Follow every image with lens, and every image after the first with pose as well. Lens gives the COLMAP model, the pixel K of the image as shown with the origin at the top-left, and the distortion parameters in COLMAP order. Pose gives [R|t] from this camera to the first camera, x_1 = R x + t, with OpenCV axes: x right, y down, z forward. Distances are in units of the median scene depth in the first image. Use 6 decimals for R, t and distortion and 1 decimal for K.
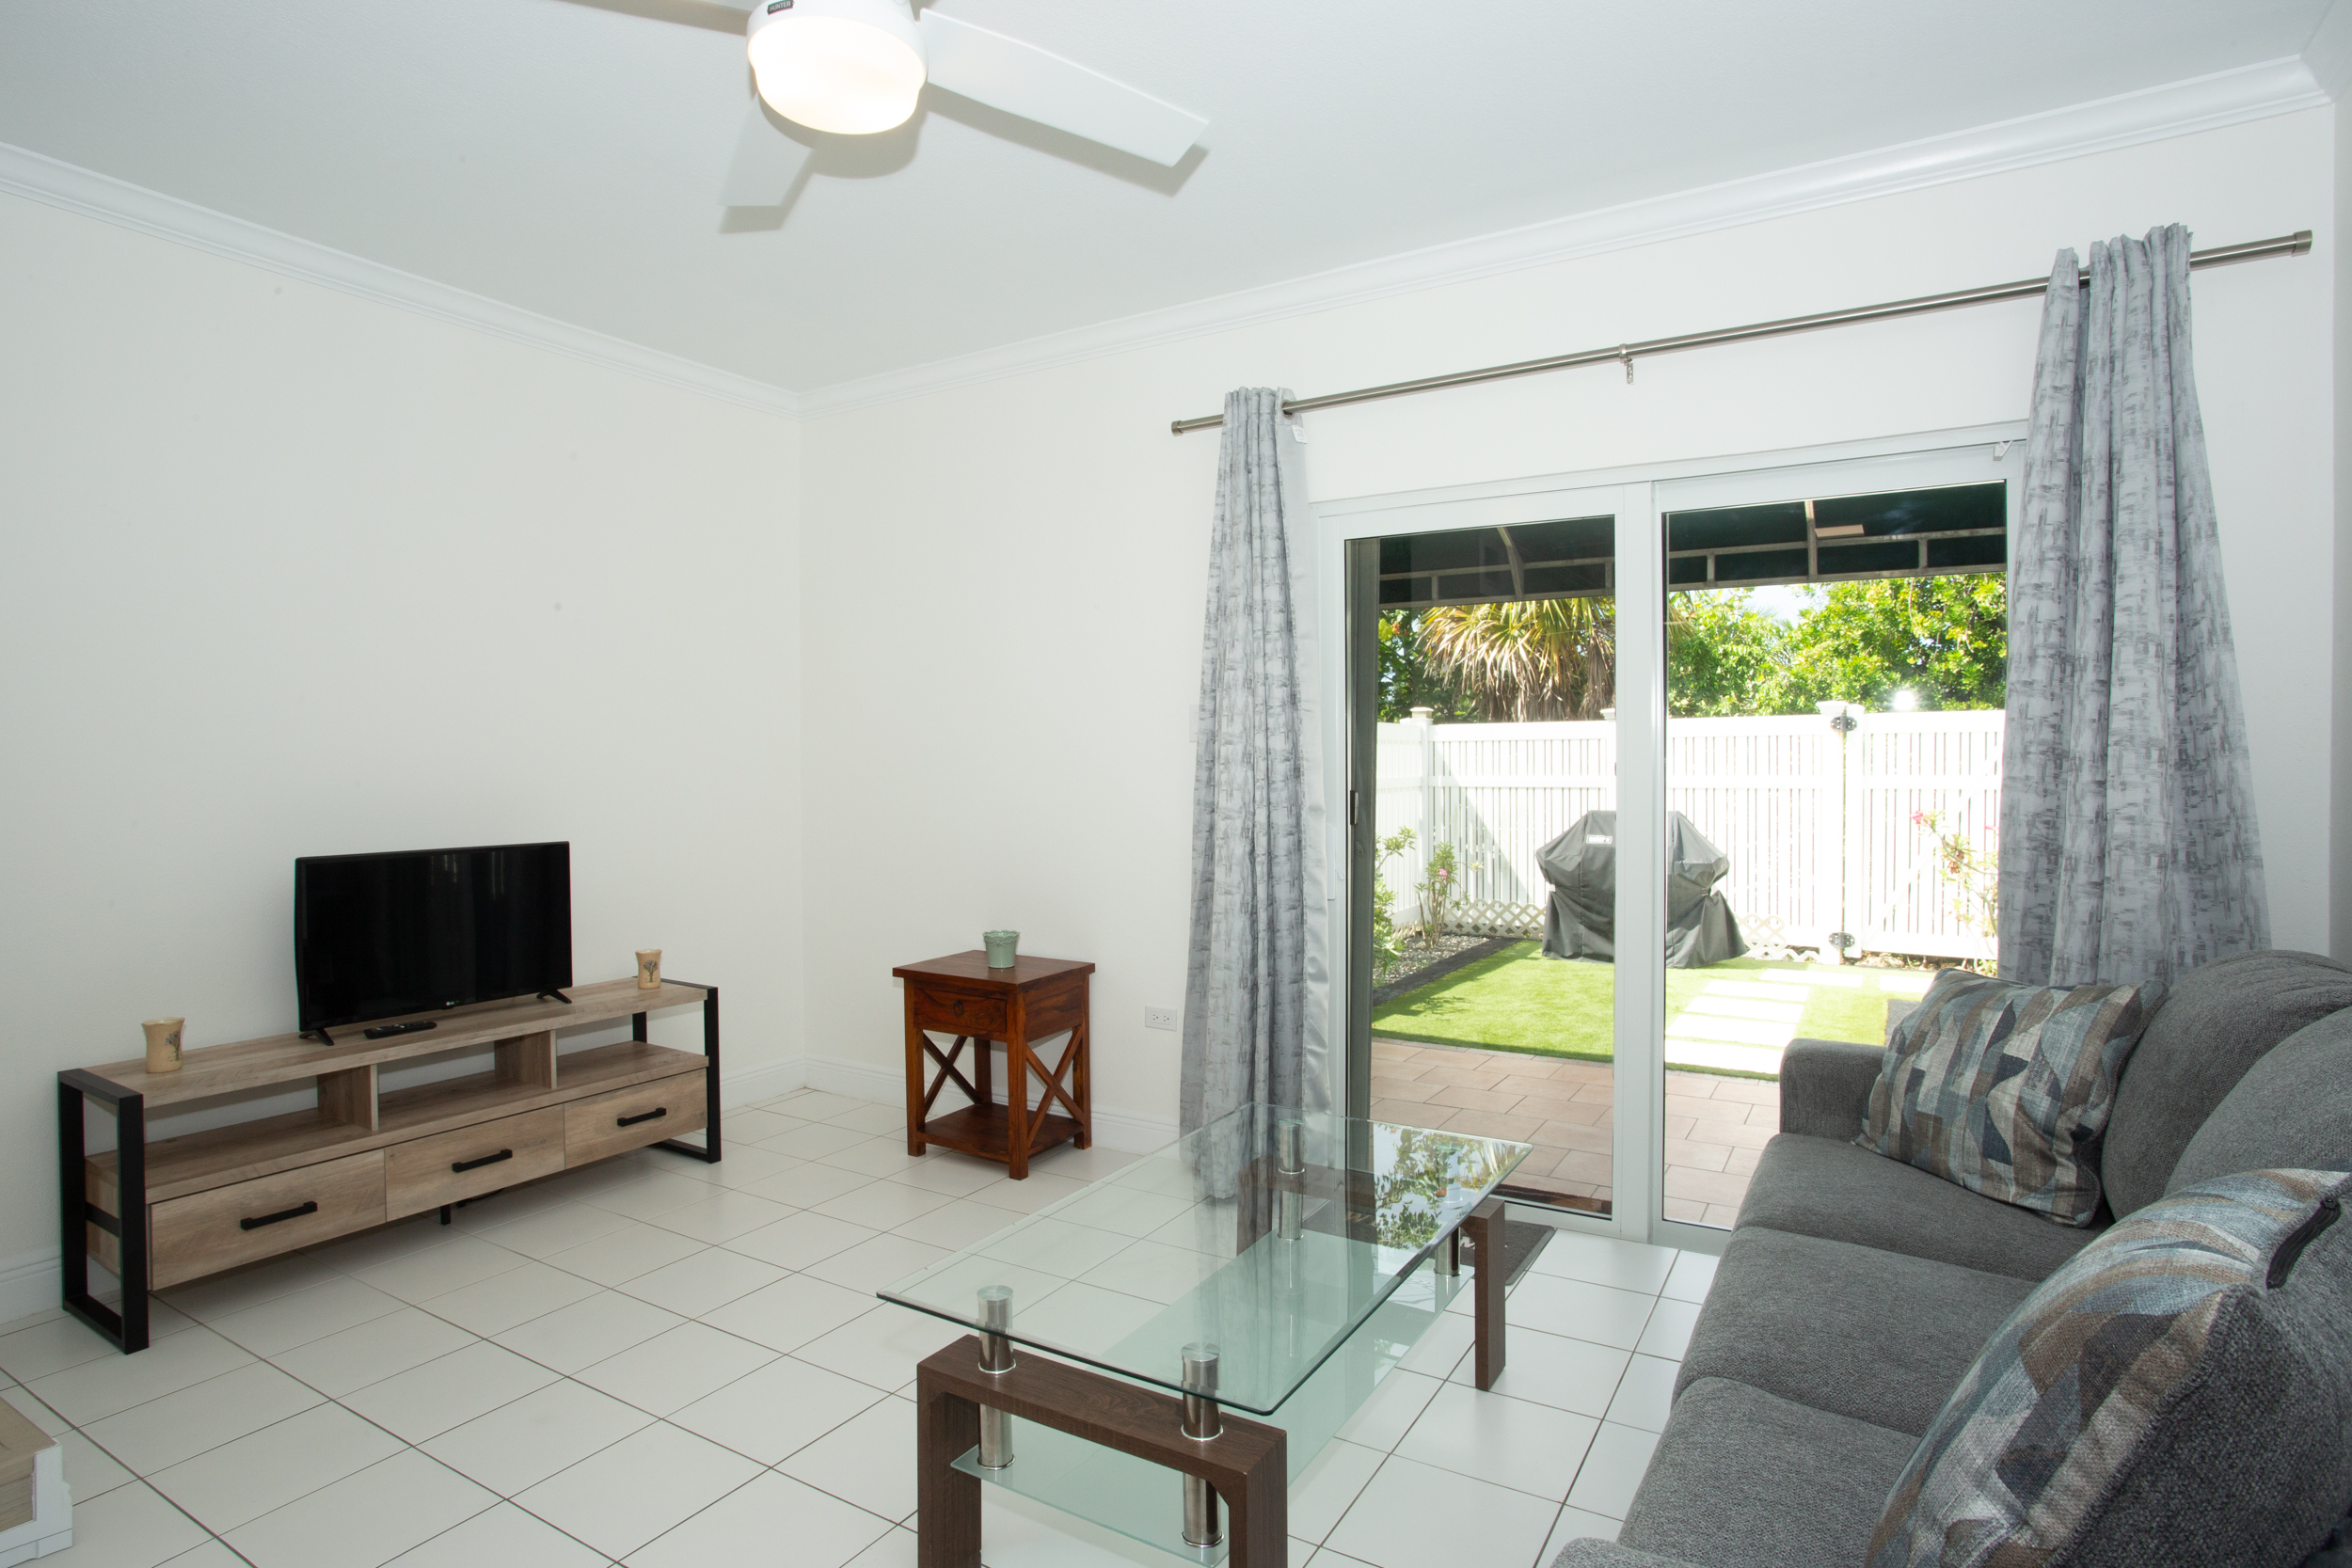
lens RADIAL K [[1217.4, 0, 1171.3], [0, 1217.4, 778.4], [0, 0, 1]] dist [-0.066216, 0.030852]
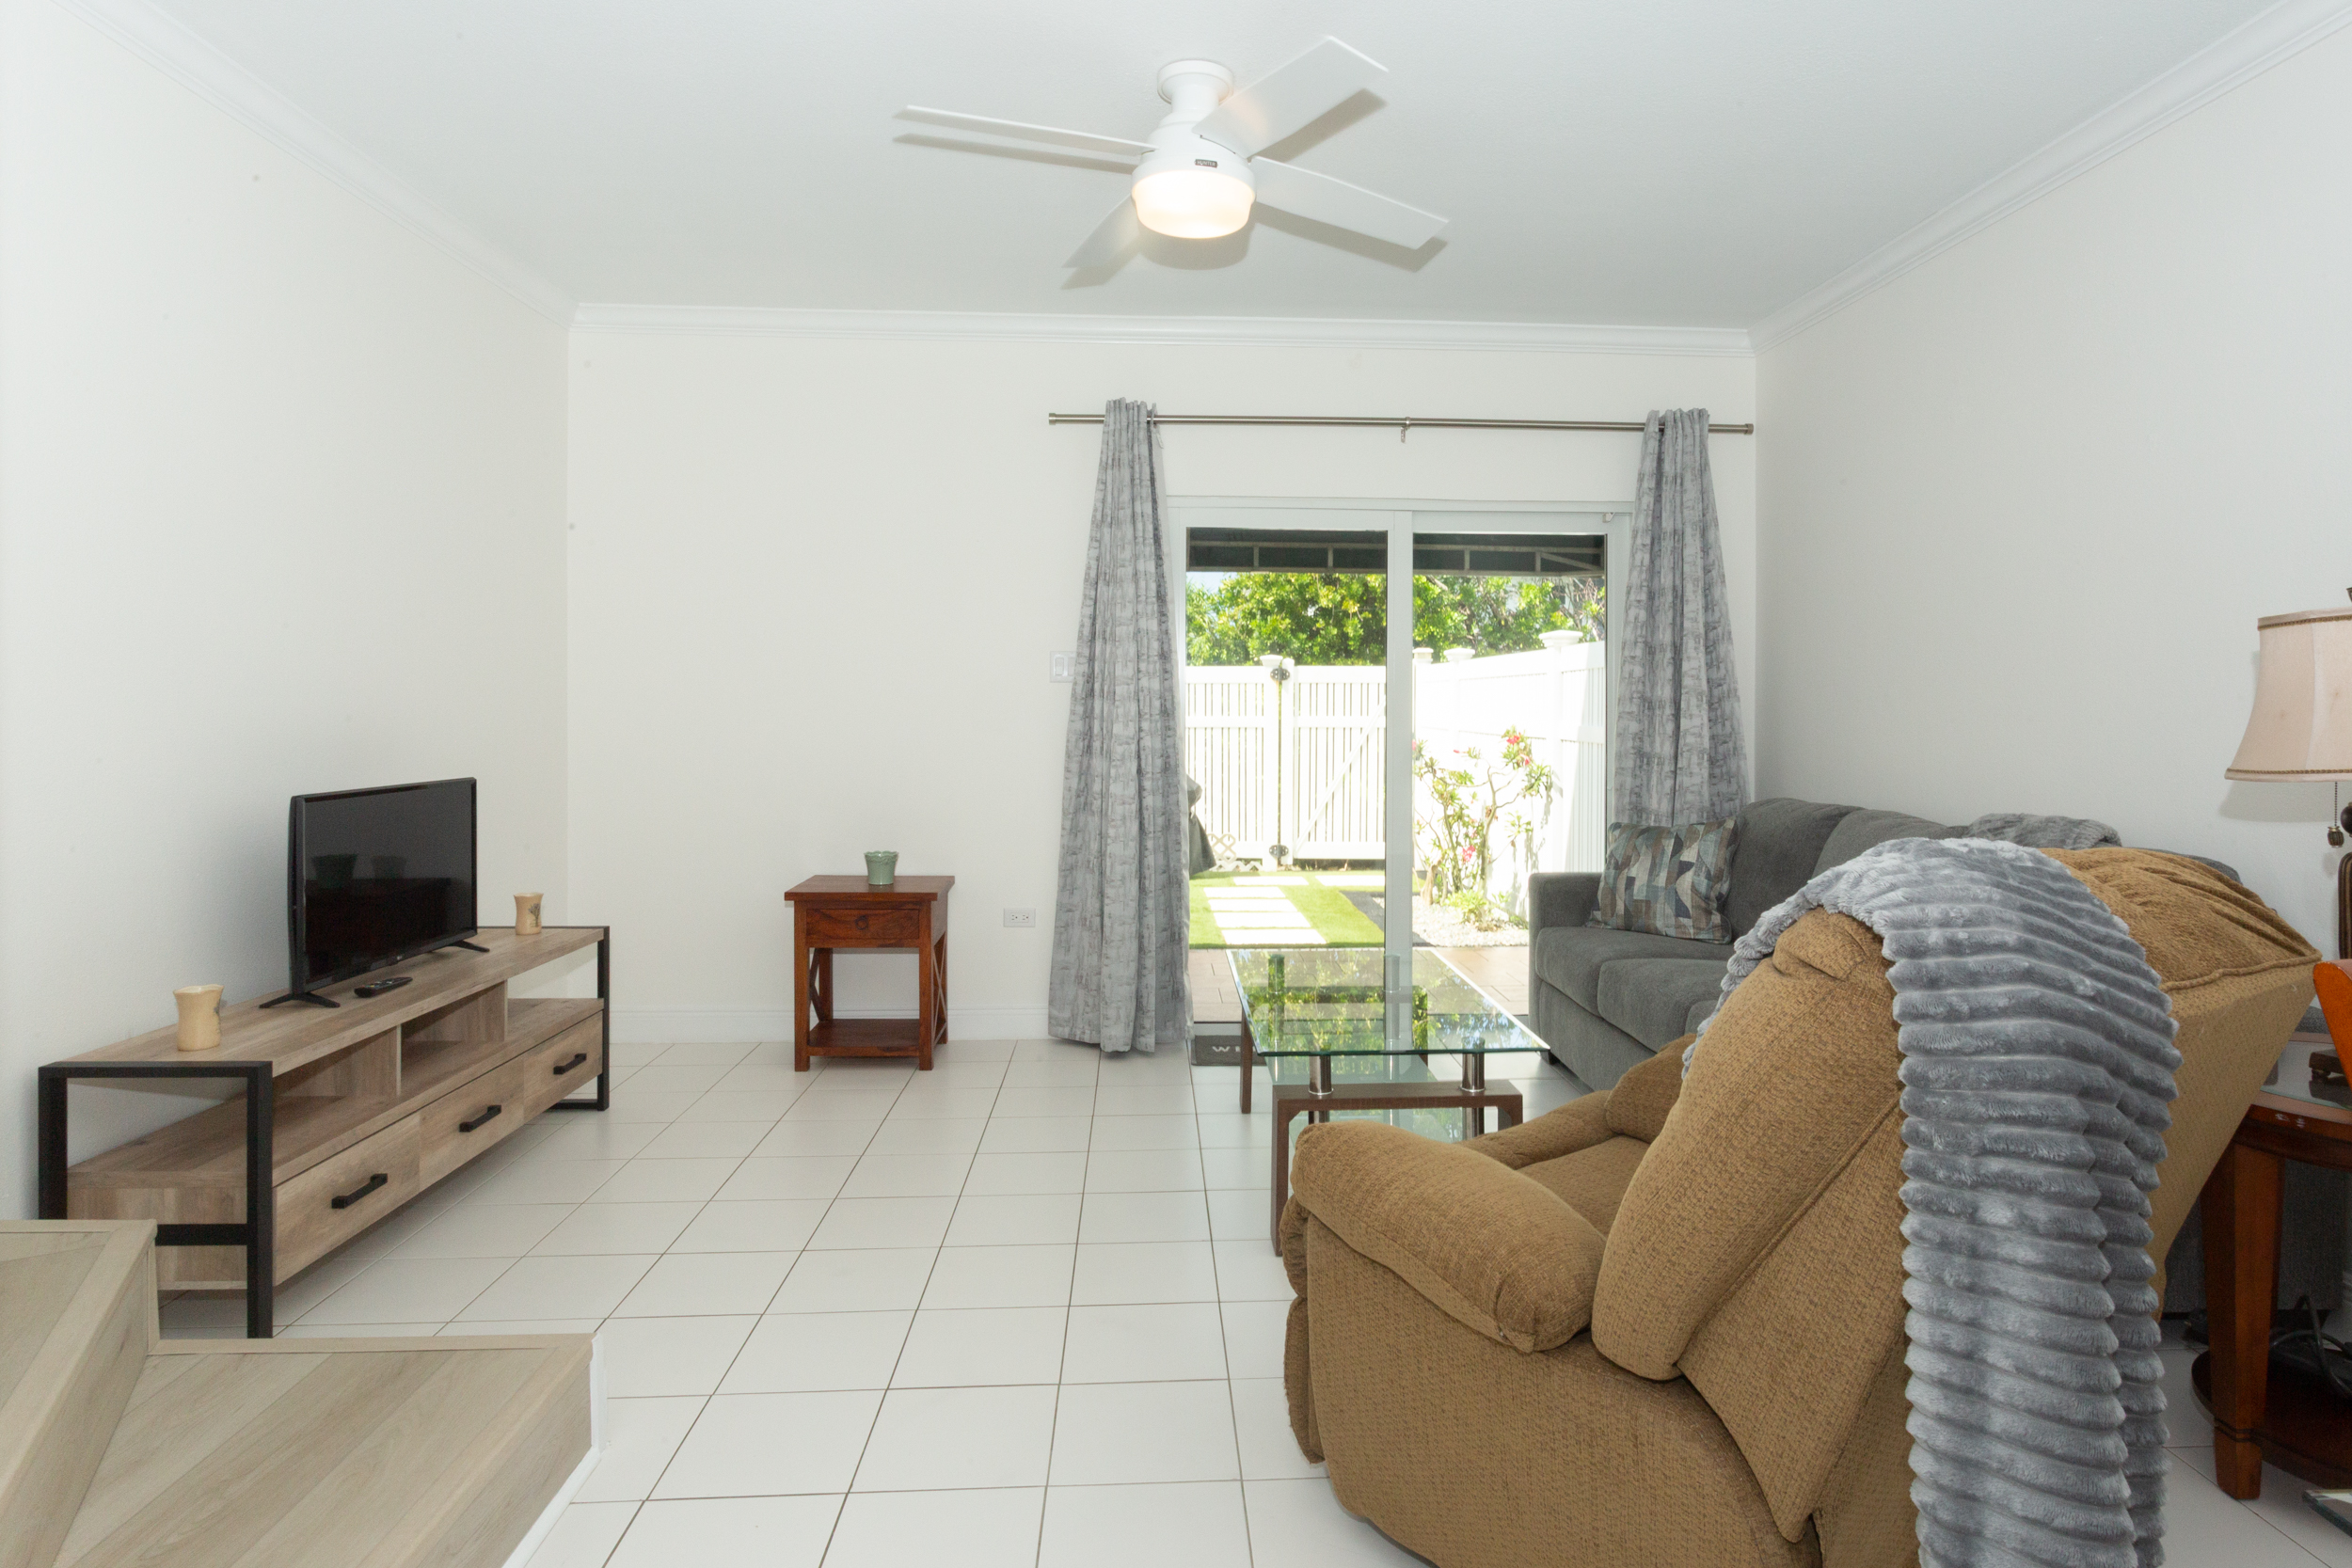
lens RADIAL K [[1290.2, 0, 1222.5], [0, 1290.2, 708.1], [0, 0, 1]] dist [-0.000118, -0.000056]
pose [[0.822044, 0.006784, 0.569384, -0.607527], [-0.000061, 0.999930, -0.011826, 0.011183], [-0.569424, 0.009687, 0.821987, -0.145987]]
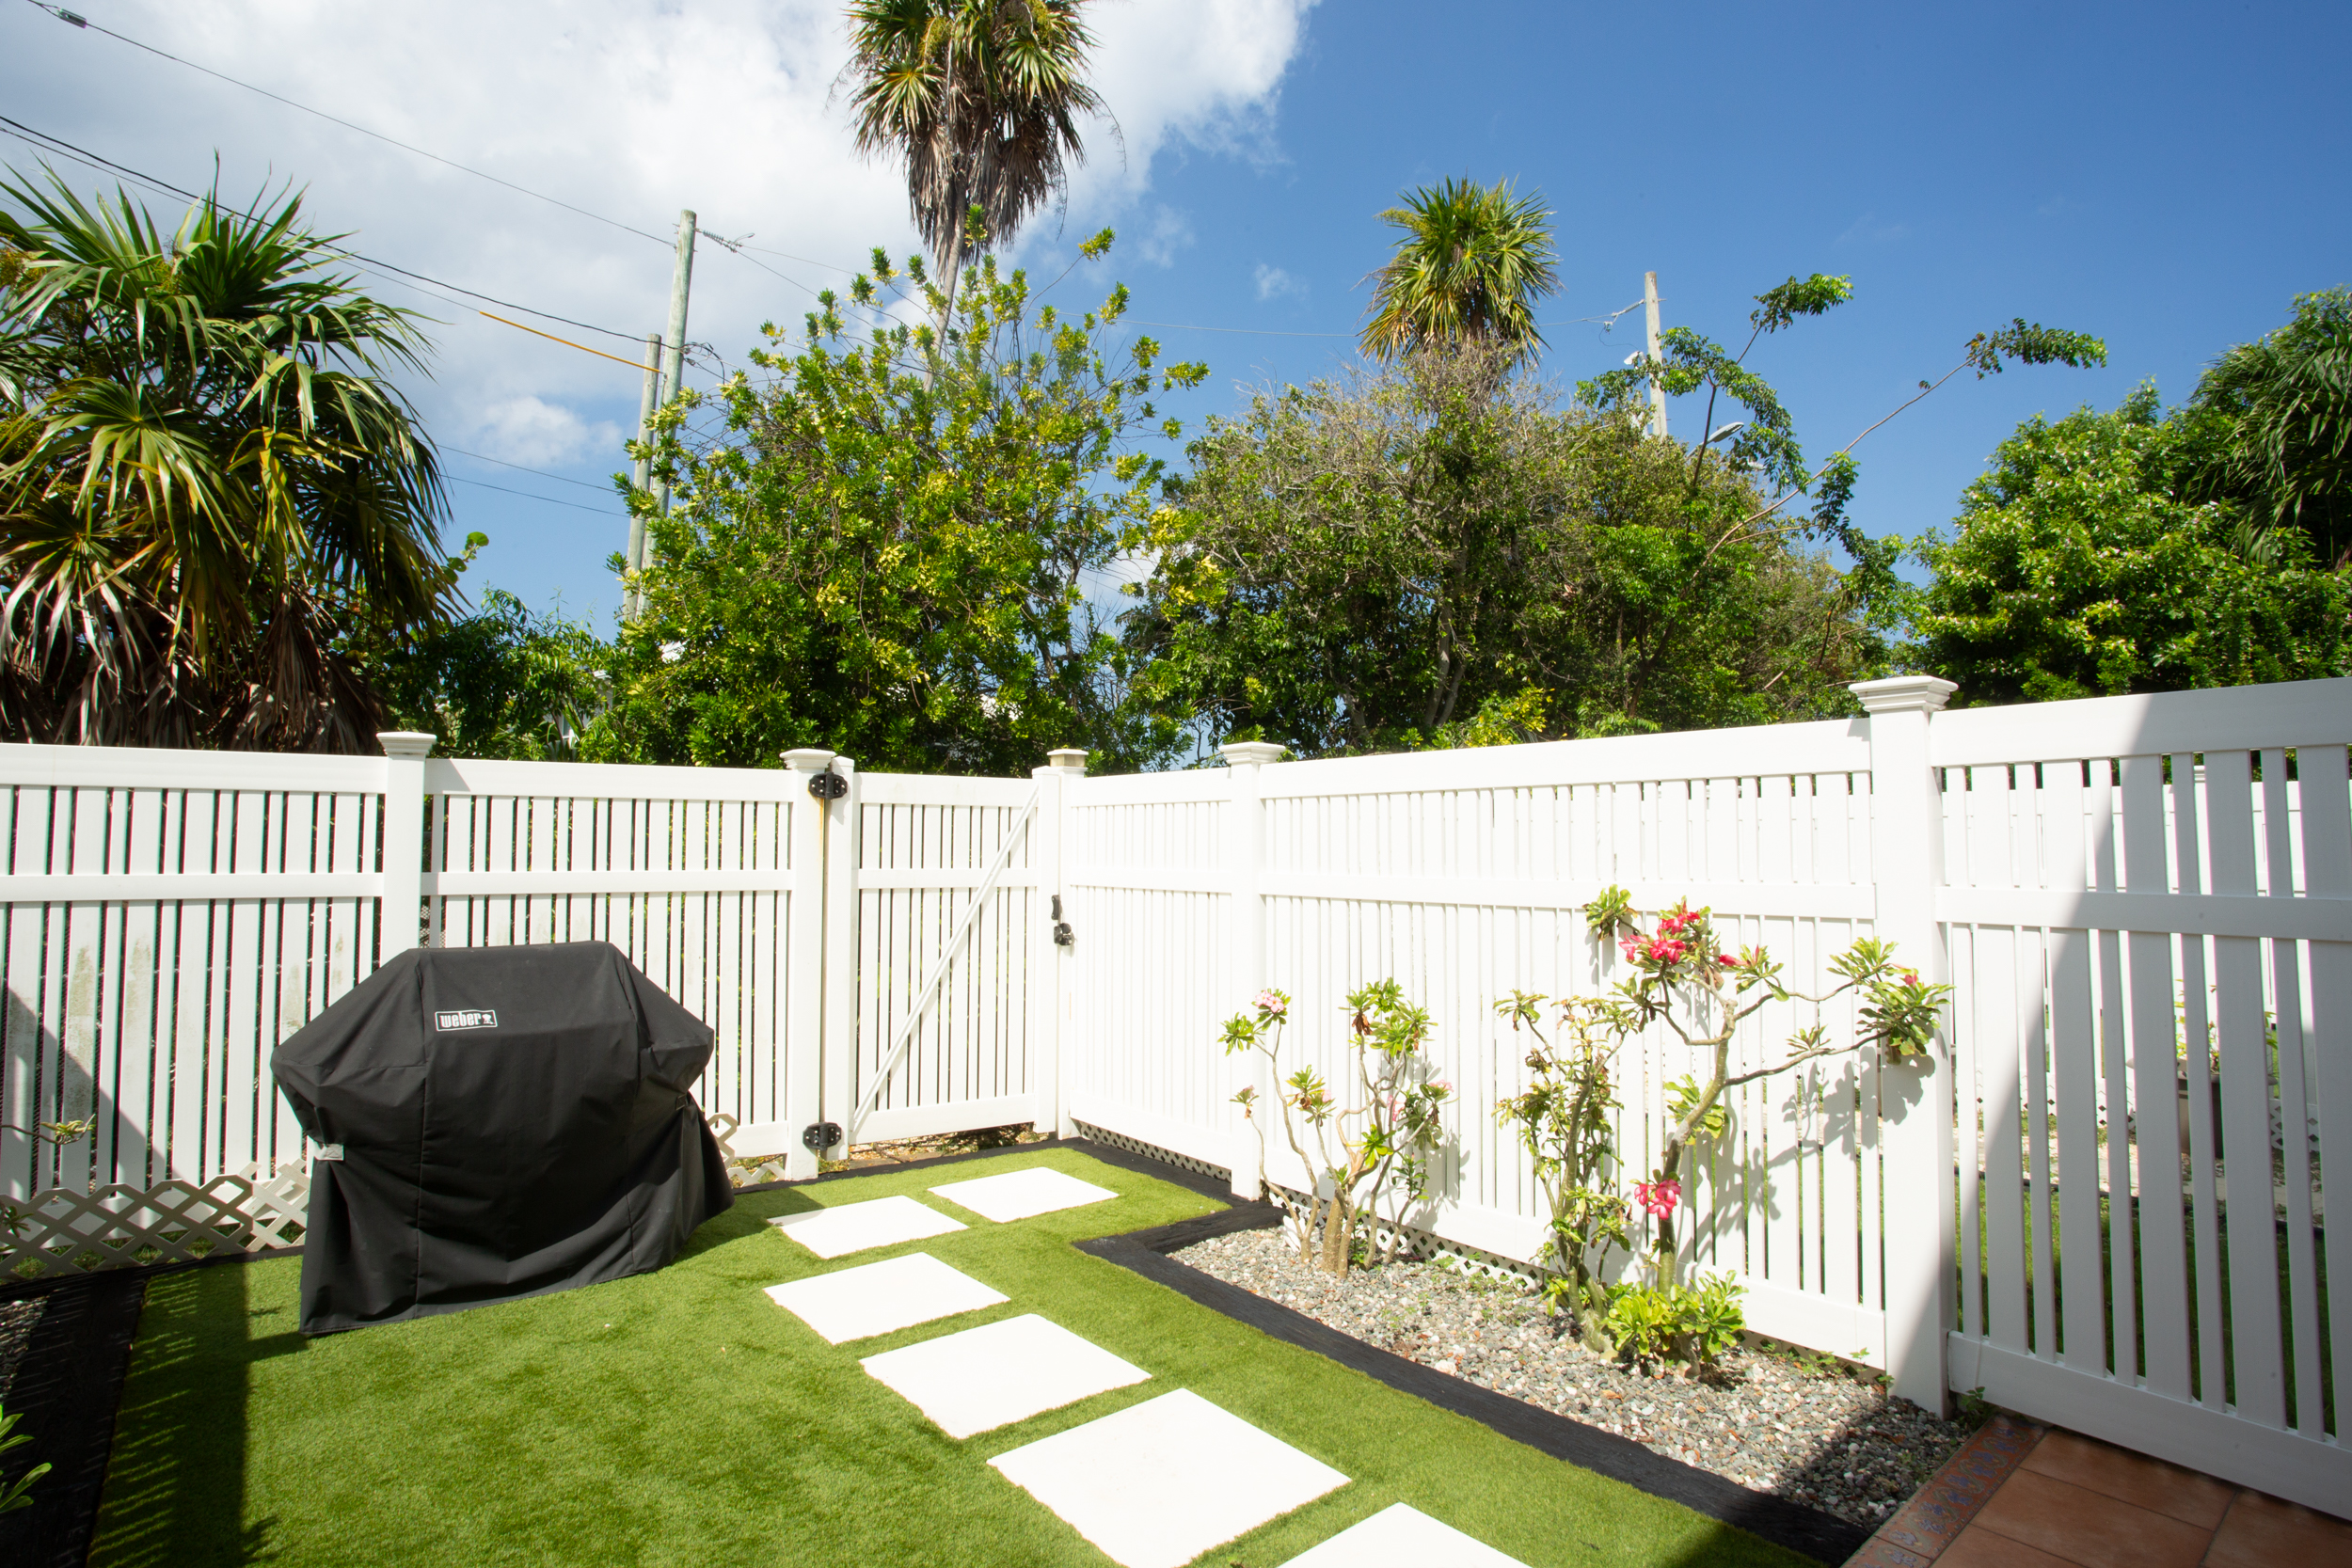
lens RADIAL K [[1155.5, 0, 1158.4], [0, 1155.5, 783.3], [0, 0, 1]] dist [-0.082949, 0.033178]
pose [[0.337677, 0.061914, 0.939224, 0.138348], [0.008408, 0.997596, -0.068785, -0.011382], [-0.941224, 0.031124, 0.336345, 1.587083]]
